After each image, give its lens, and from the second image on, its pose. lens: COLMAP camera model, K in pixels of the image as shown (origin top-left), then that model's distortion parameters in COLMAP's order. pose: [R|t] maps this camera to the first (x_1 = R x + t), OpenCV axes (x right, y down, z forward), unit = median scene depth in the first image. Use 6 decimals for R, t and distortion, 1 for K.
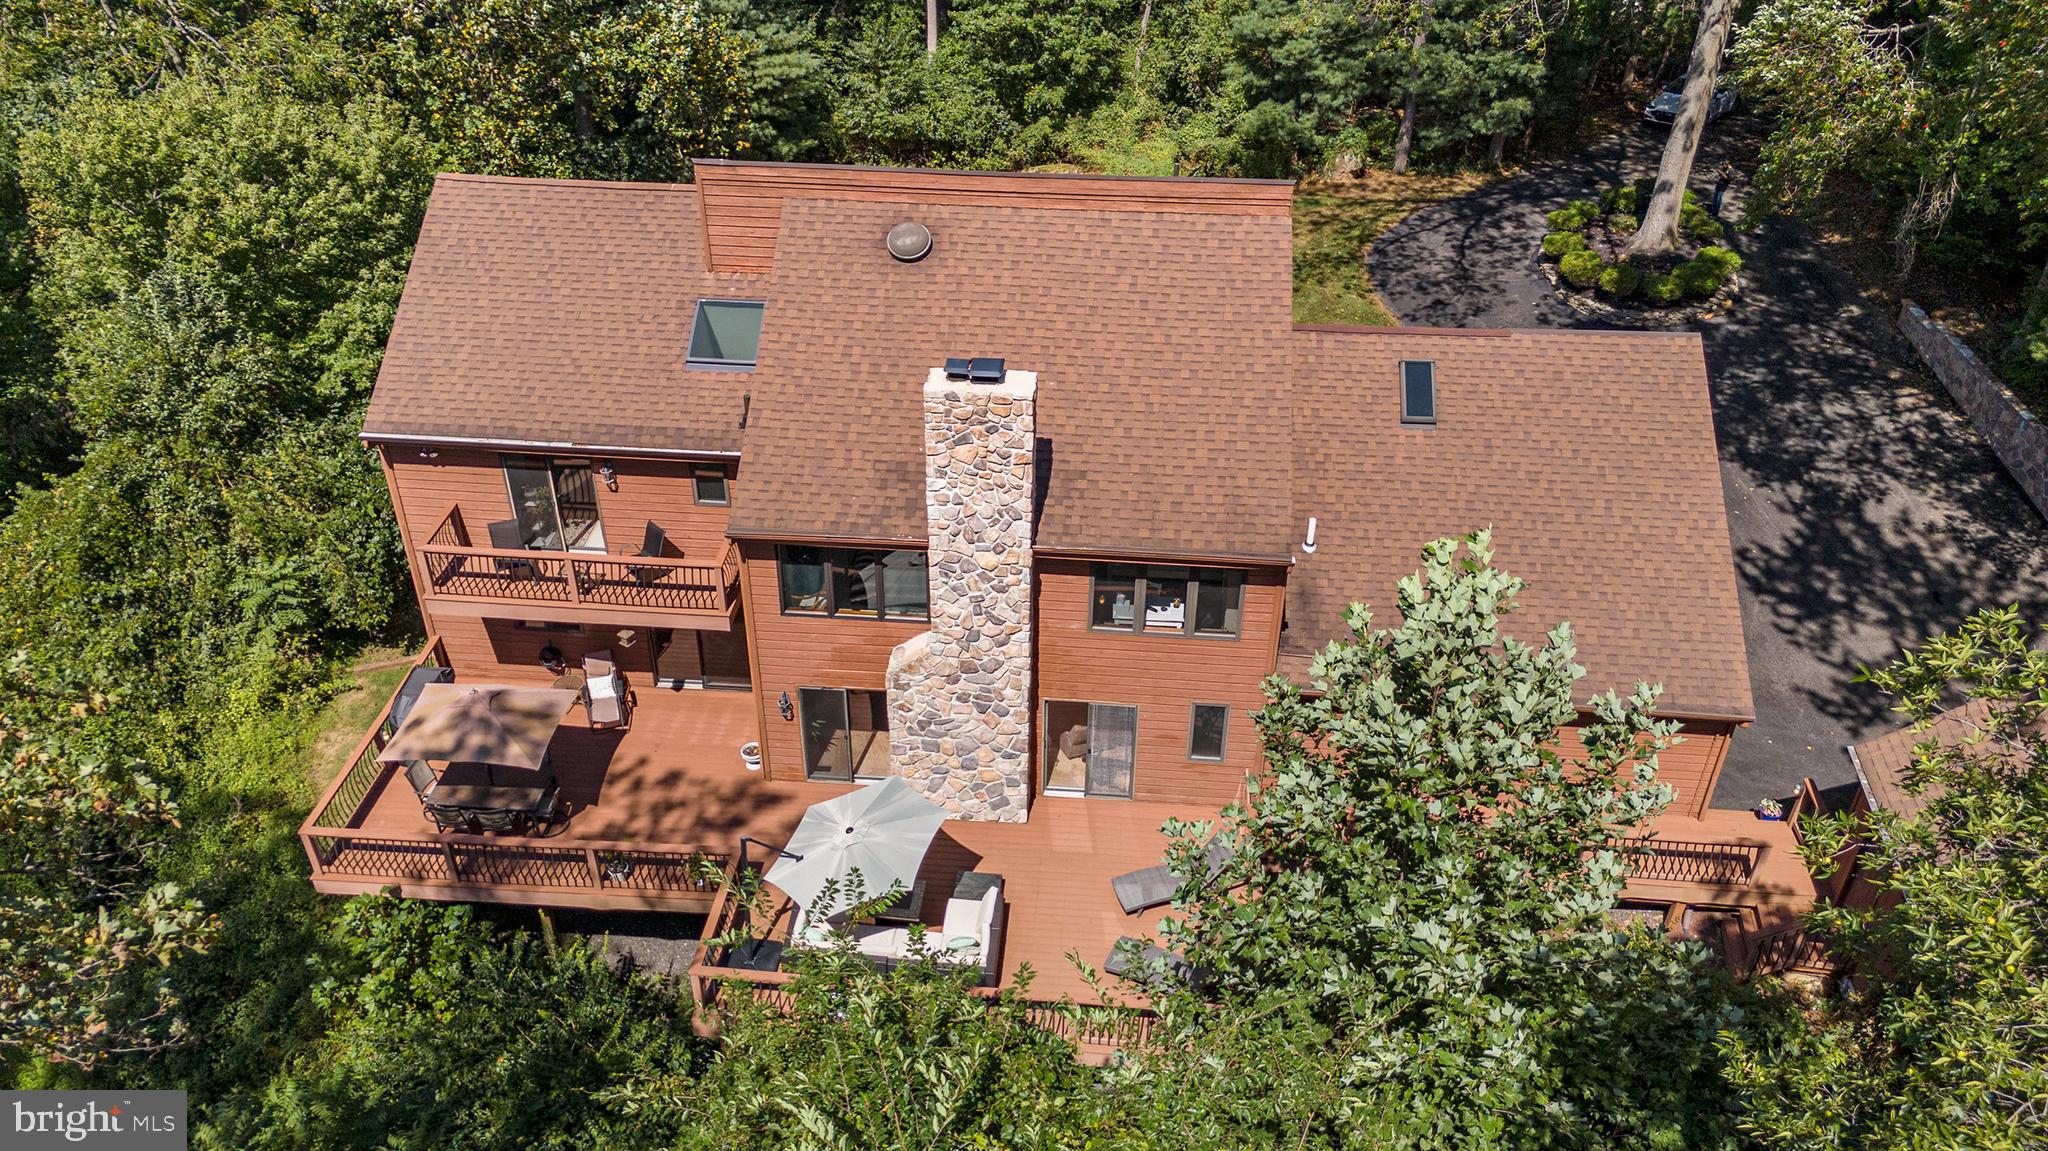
lens RADIAL K [[1522.8, 0, 1024.0], [0, 1522.8, 575.5], [0, 0, 1]] dist [0.079258, -0.071010]
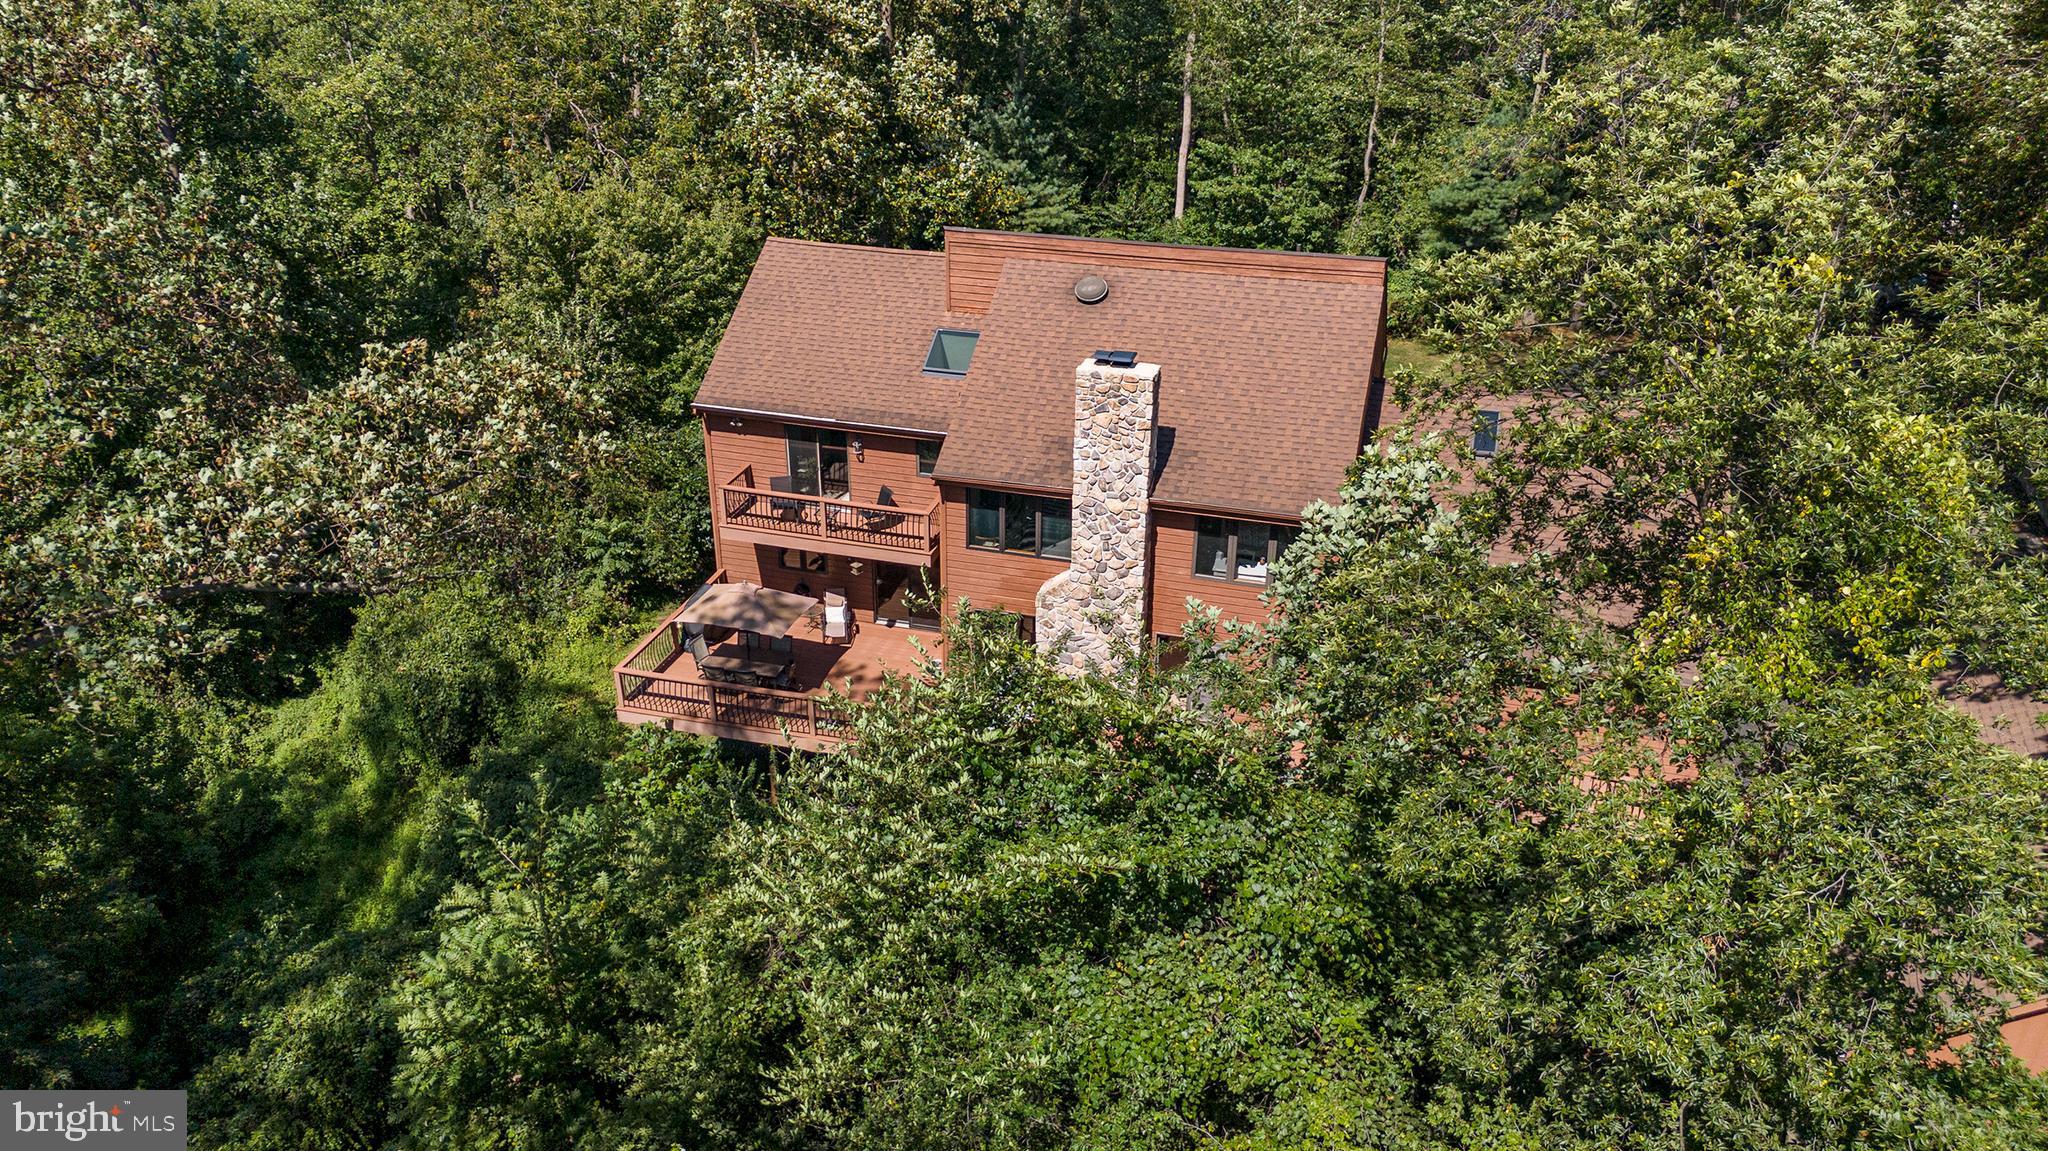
lens RADIAL K [[1557.9, 0, 1024.0], [0, 1557.9, 575.5], [0, 0, 1]] dist [0.272424, -0.791154]
pose [[0.979497, 0.083651, -0.183271, 0.139600], [-0.110927, 0.983337, -0.144024, 0.232216], [0.168169, 0.161401, 0.972455, -0.316090]]
